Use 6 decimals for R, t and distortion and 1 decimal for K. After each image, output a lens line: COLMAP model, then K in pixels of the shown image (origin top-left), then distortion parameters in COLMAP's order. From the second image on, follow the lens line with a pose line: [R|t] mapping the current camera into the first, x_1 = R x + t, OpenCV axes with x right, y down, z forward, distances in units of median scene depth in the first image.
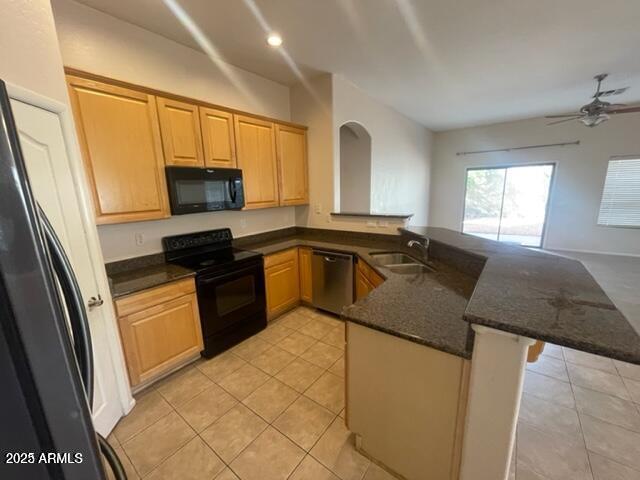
lens RADIAL K [[256.9, 0, 316.7], [0, 256.9, 244.0], [0, 0, 1]] dist [-0.000927, 0.000397]
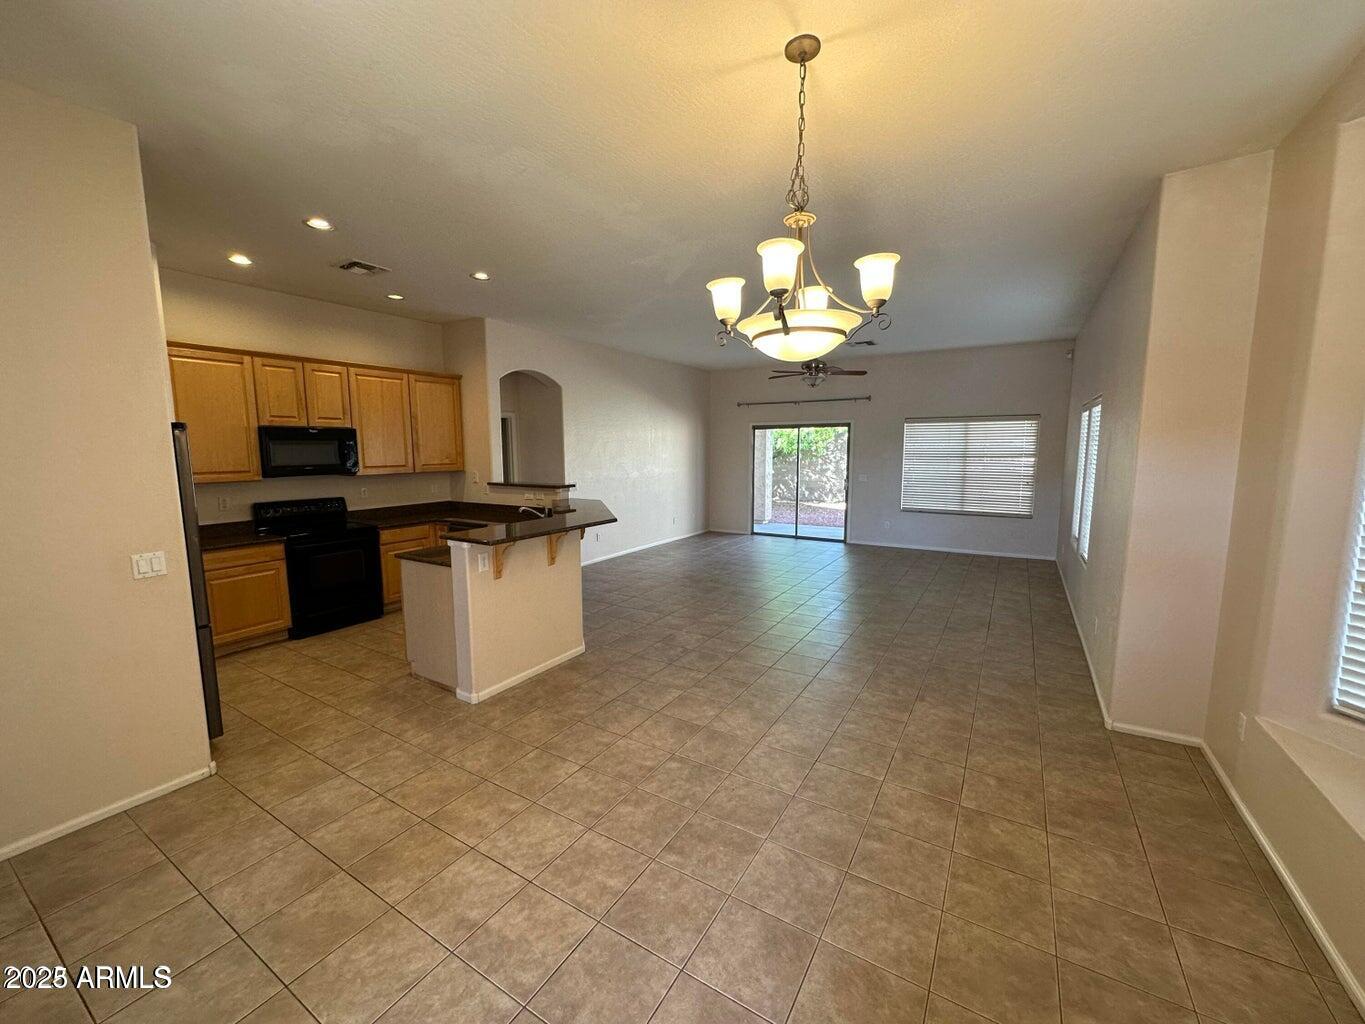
lens RADIAL K [[540.8, 0, 684.4], [0, 540.8, 516.0], [0, 0, 1]] dist [-0.000286, -0.000244]
pose [[0.994524, 0.012163, 0.103802, 0.604148], [-0.003112, 0.996211, -0.086914, 0.154831], [-0.104466, 0.086115, 0.990793, -0.873401]]
